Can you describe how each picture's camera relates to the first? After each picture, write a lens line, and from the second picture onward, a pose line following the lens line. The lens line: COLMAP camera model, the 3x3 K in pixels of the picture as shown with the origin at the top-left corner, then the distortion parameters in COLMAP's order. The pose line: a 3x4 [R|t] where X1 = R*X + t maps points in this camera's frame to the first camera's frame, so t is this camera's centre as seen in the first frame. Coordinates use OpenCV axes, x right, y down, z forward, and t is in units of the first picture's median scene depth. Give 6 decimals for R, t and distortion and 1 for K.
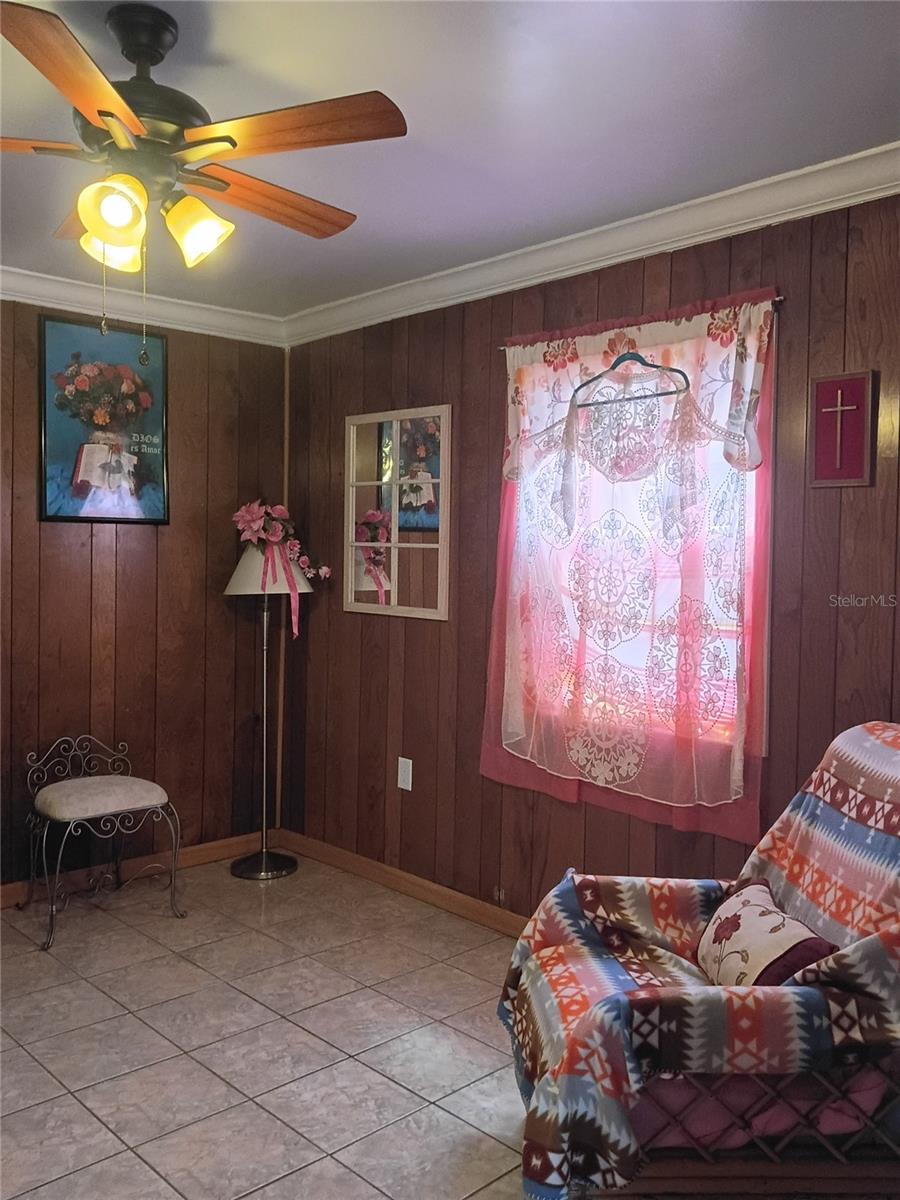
lens RADIAL K [[988.7, 0, 450.4], [0, 988.7, 588.0], [0, 0, 1]] dist [0.037368, -0.085613]
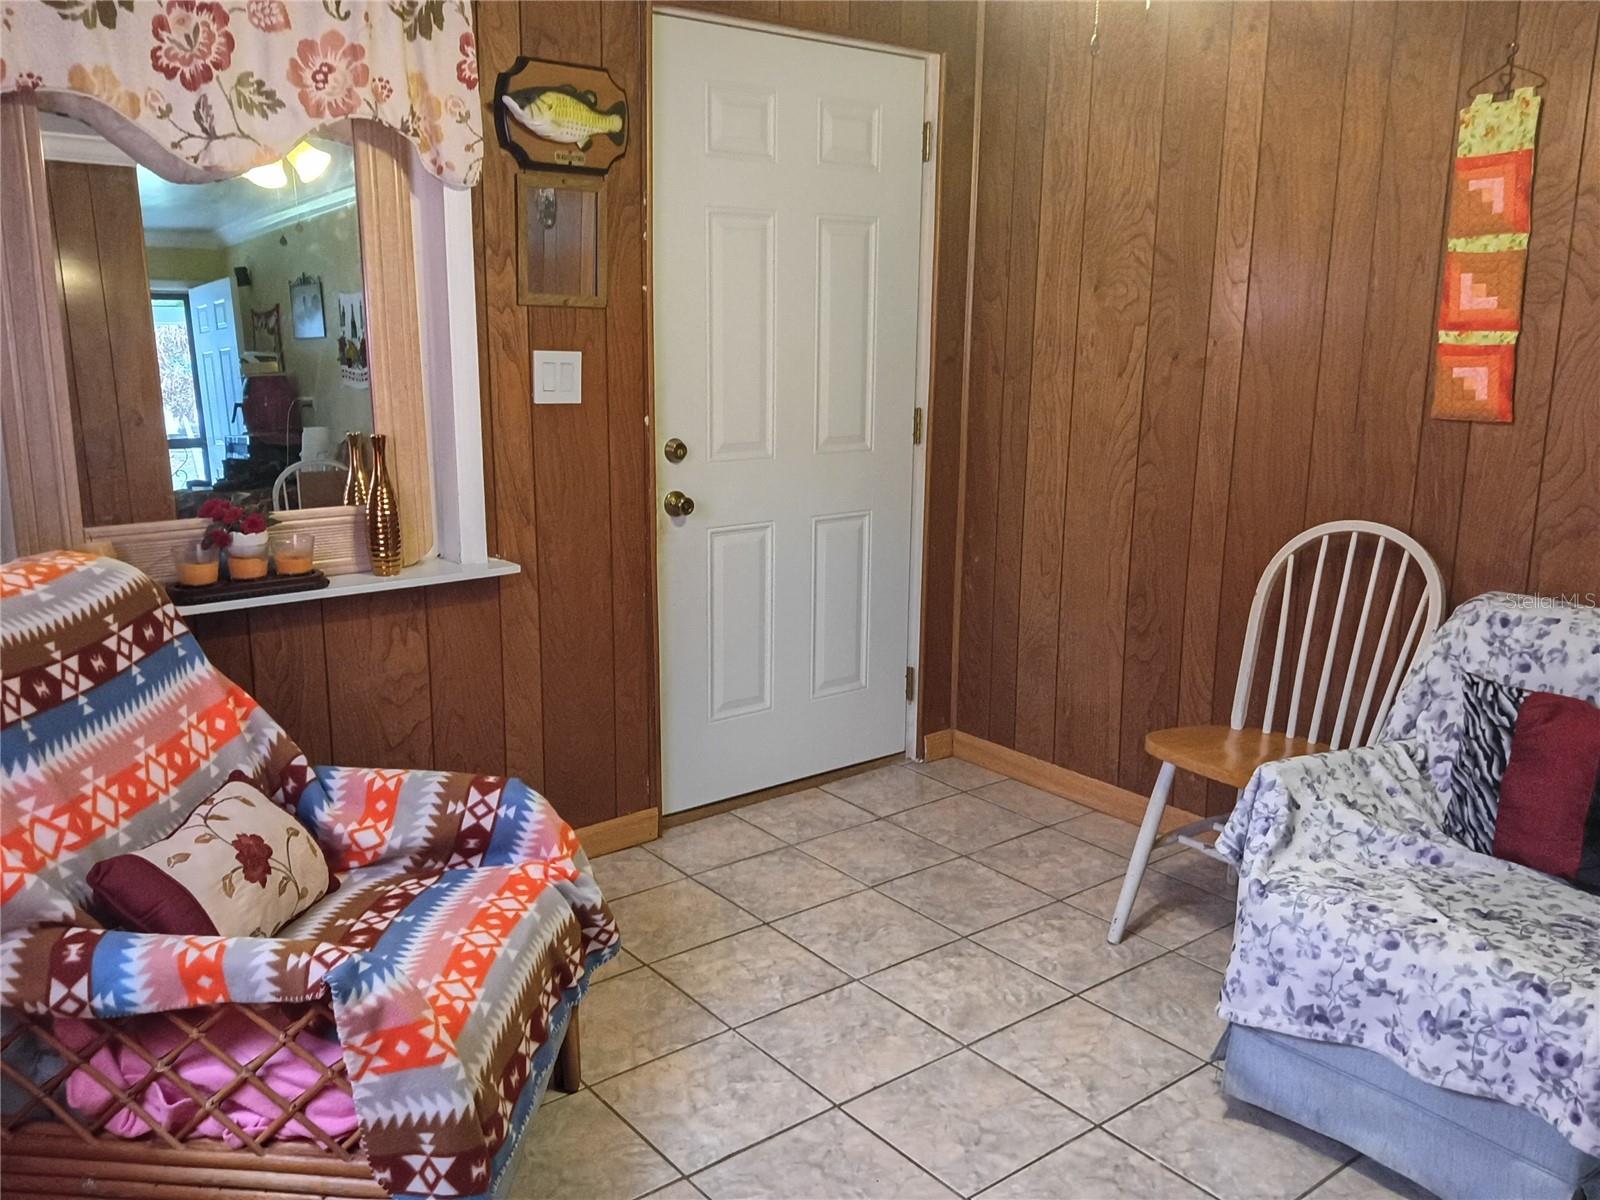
lens RADIAL K [[1318.2, 0, 771.1], [0, 1318.2, 612.5], [0, 0, 1]] dist [0.037368, -0.085613]
pose [[-0.991855, -0.047379, 0.118230, -0.127542], [-0.015715, 0.966670, 0.255542, -0.048125], [-0.126397, 0.251603, -0.959541, 1.222606]]
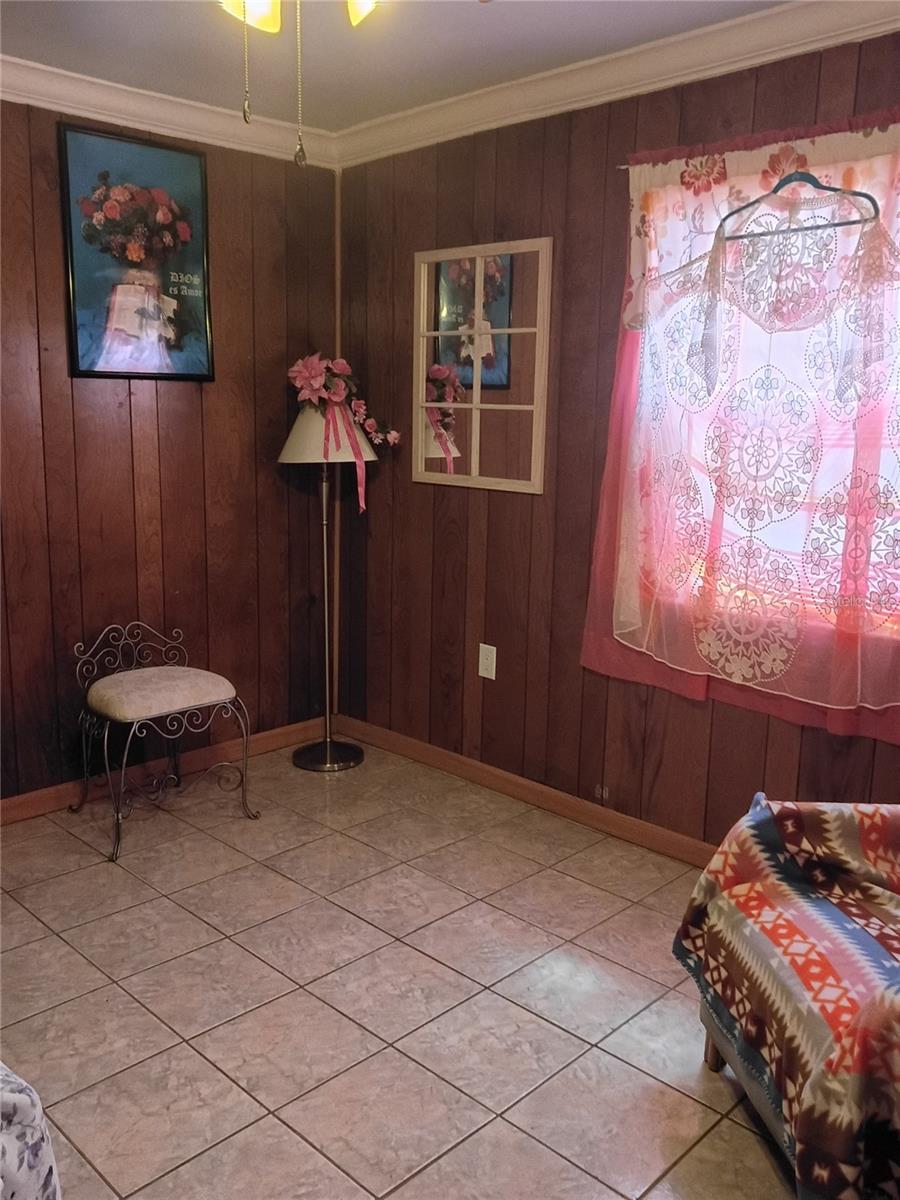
lens RADIAL K [[988.7, 0, 451.5], [0, 988.7, 591.8], [0, 0, 1]] dist [0.037368, -0.085613]
pose [[0.999651, -0.003302, 0.026223, -0.132503], [-0.000626, 0.988931, 0.148374, -0.013981], [-0.026423, -0.148339, 0.988584, 0.141091]]
